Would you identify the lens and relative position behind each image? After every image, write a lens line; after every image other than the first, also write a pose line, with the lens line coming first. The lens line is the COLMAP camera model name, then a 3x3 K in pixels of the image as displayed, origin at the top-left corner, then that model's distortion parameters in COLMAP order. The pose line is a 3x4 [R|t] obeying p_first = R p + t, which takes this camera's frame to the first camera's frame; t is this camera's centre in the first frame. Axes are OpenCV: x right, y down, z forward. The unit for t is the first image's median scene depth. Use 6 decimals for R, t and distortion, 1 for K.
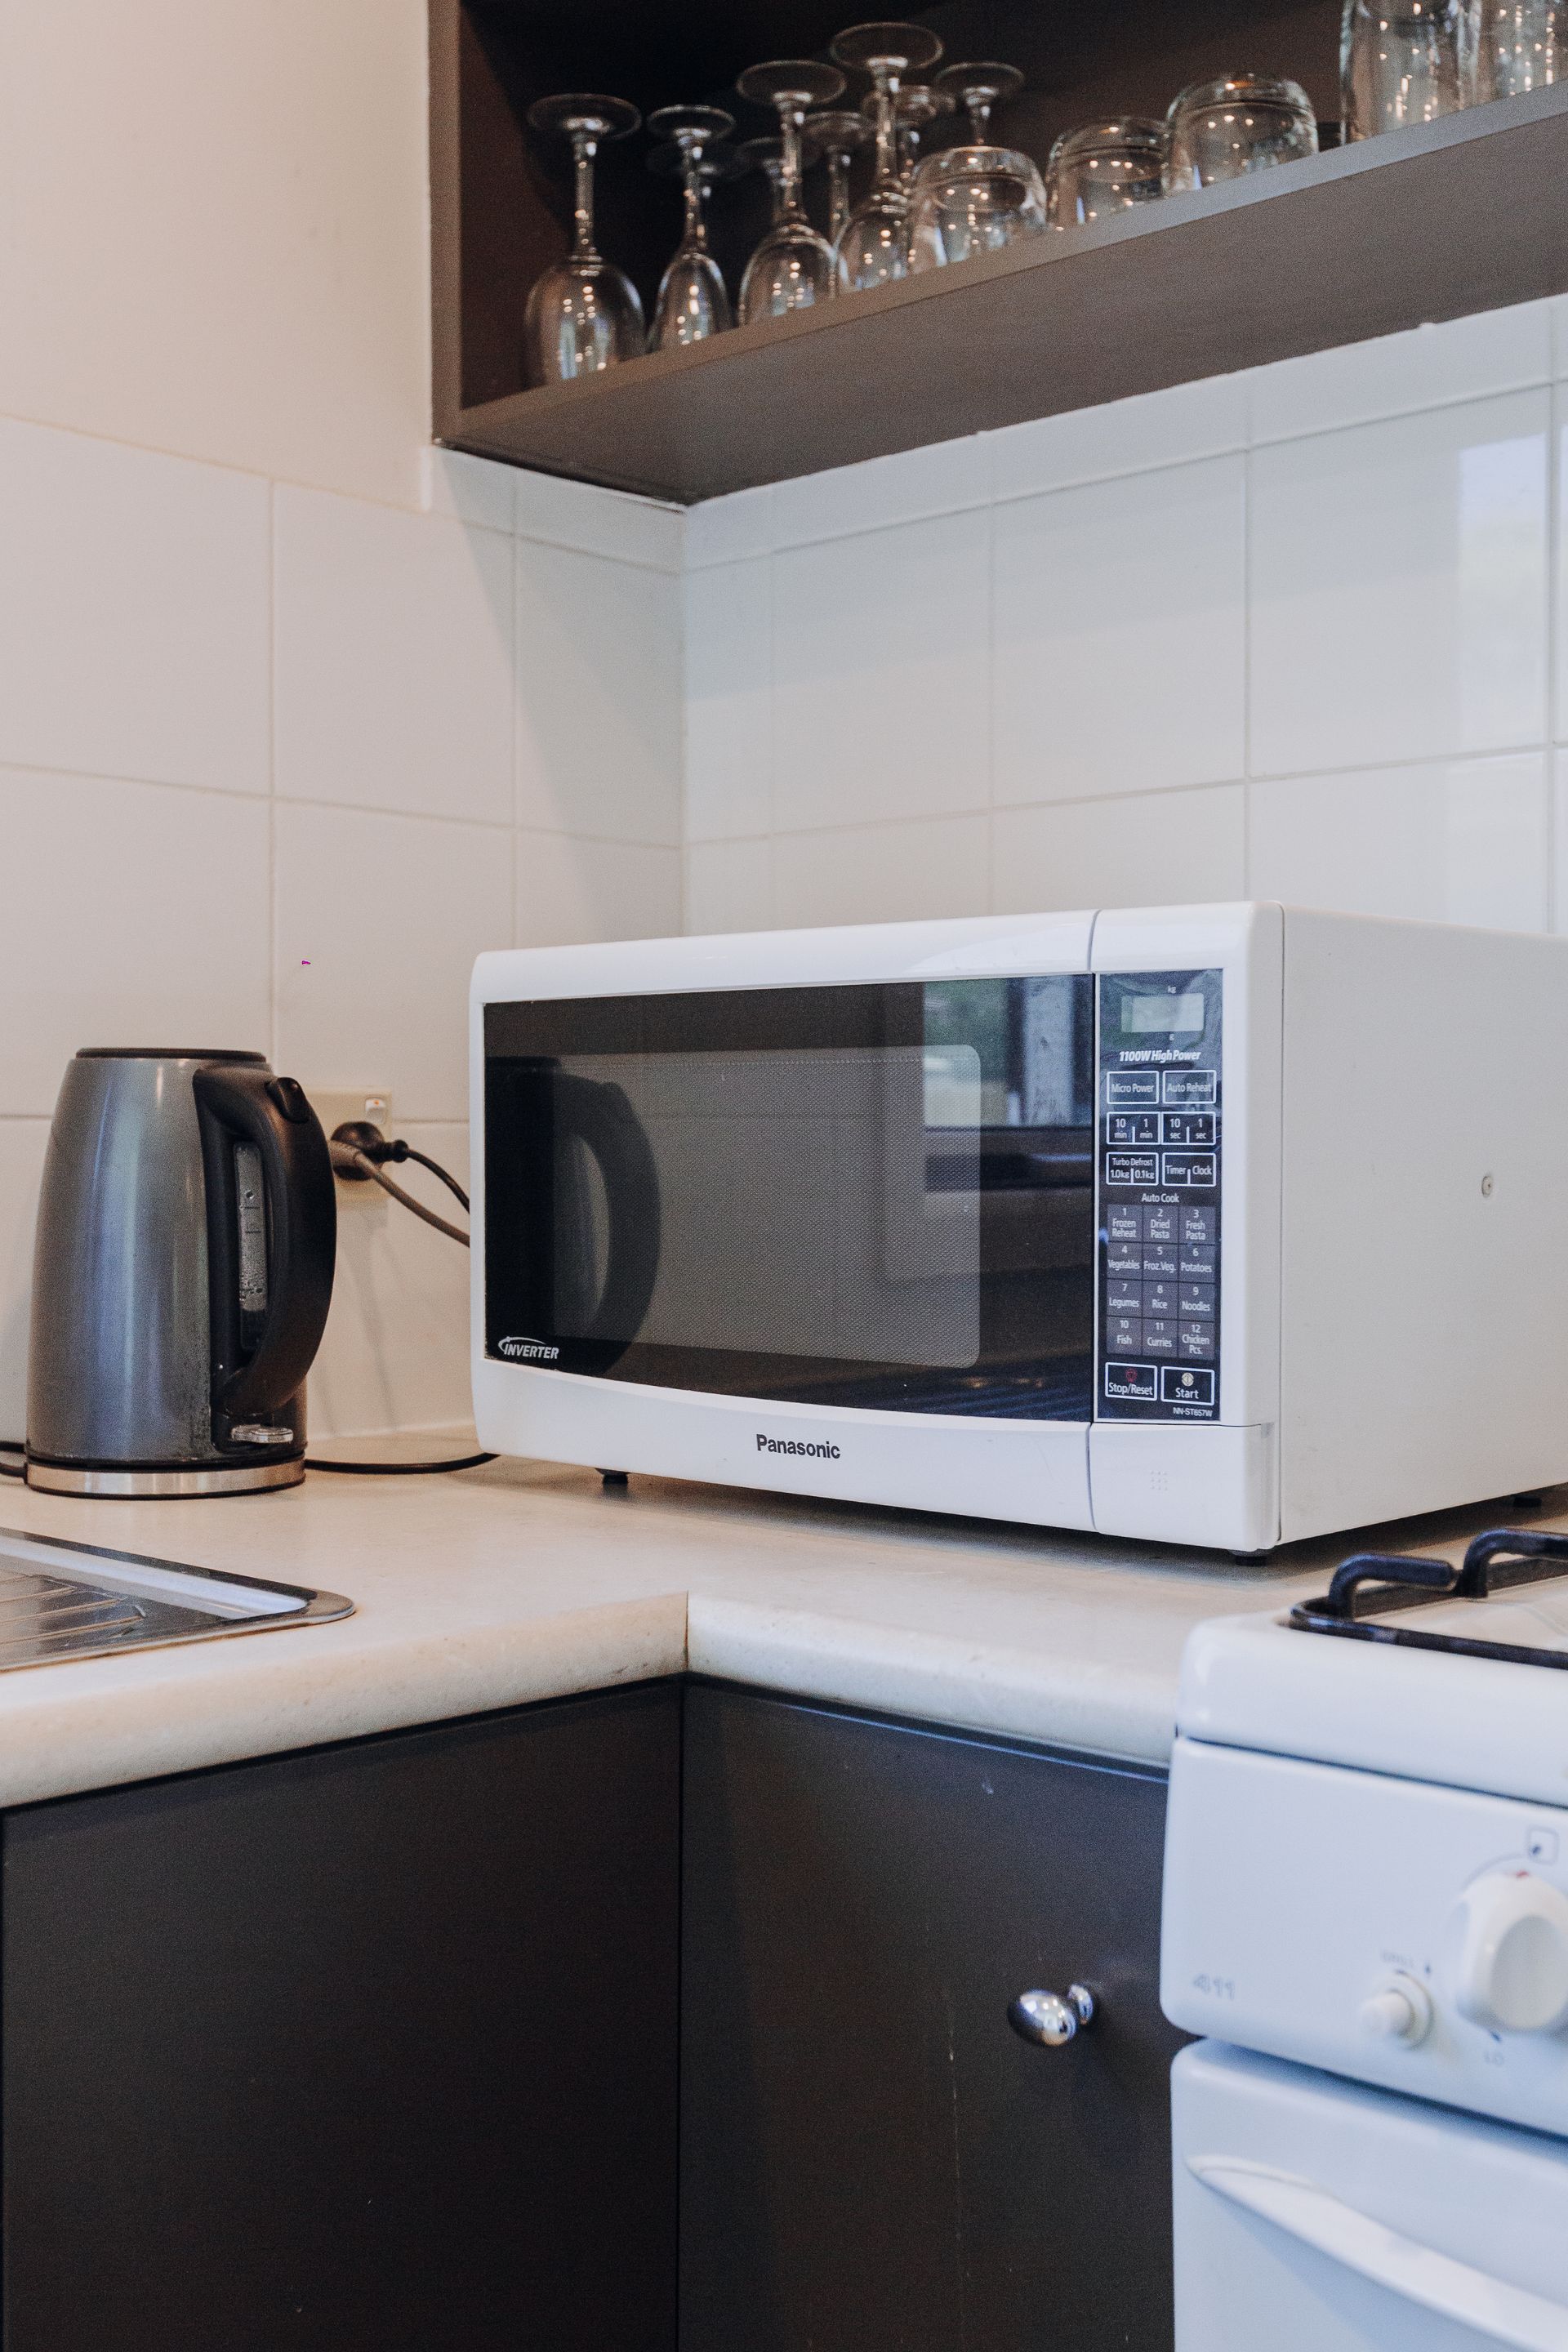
lens RADIAL K [[2642.3, 0, 783.7], [0, 2642.3, 1176.0], [0, 0, 1]] dist [-0.004498, 0.000000]
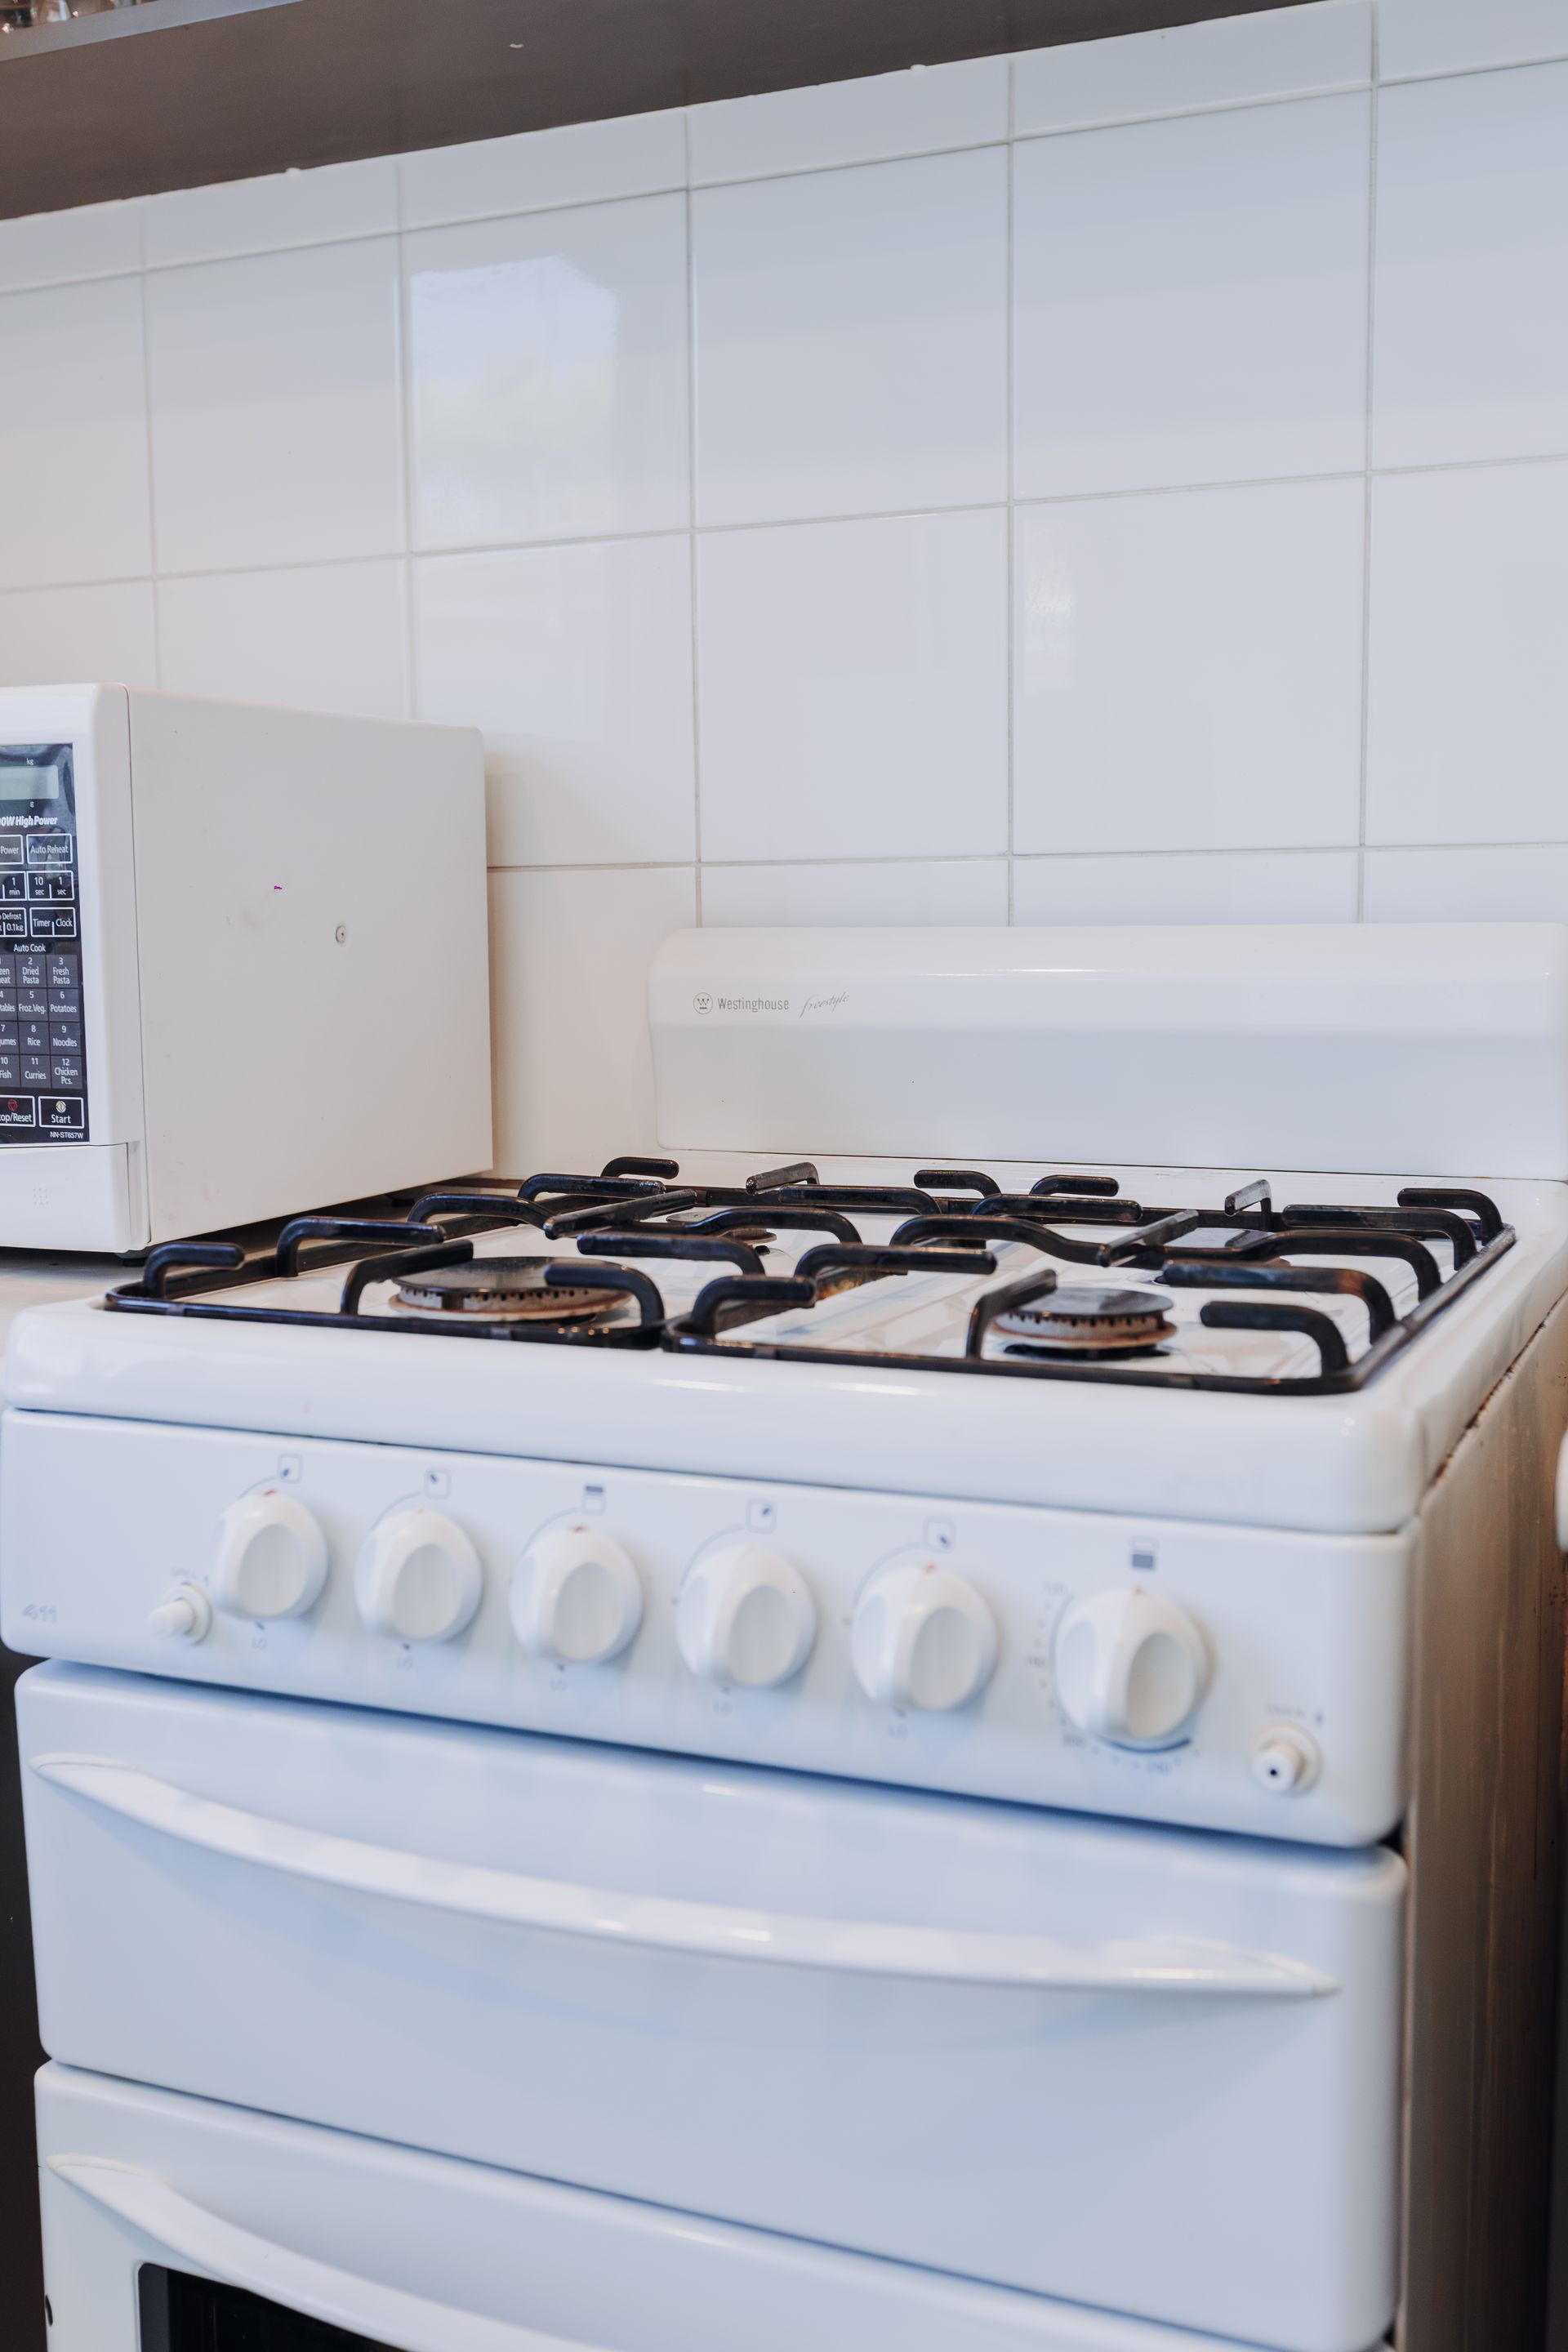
lens RADIAL K [[2362.7, 0, 784.0], [0, 2362.7, 1173.9], [0, 0, 1]] dist [-0.003738, 0.000000]
pose [[0.943250, -0.047239, 0.328707, 0.110996], [0.015743, 0.995079, 0.097830, 0.010795], [-0.331711, -0.087104, 0.939351, -0.066613]]
